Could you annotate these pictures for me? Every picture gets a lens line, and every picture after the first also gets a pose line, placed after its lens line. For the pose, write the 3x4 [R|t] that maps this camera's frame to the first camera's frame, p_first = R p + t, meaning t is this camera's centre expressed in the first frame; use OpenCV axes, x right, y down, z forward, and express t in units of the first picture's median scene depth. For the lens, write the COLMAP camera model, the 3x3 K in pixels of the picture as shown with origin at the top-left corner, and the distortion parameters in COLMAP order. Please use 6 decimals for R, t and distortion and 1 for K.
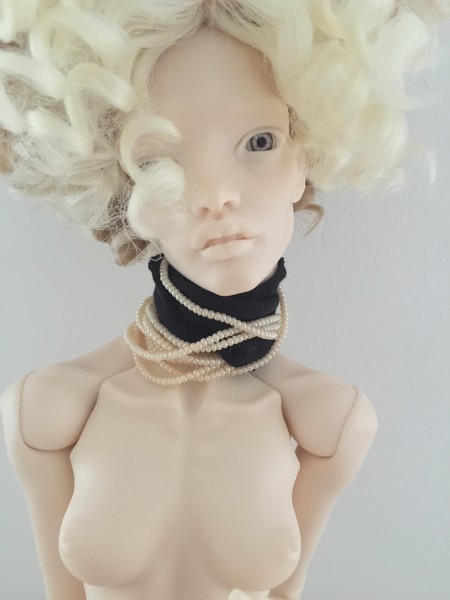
lens RADIAL K [[502.5, 0, 225.0], [0, 502.5, 300.0], [0, 0, 1]] dist [0.103361, -0.170616]
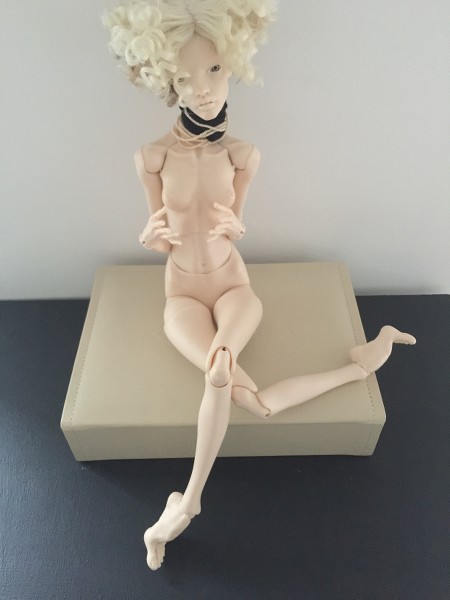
lens RADIAL K [[502.5, 0, 225.0], [0, 502.5, 300.0], [0, 0, 1]] dist [0.103361, -0.170616]
pose [[0.997445, -0.069191, 0.017779, -0.020067], [0.052555, 0.879275, 0.473406, -0.469297], [-0.048388, -0.471262, 0.880665, -2.139866]]
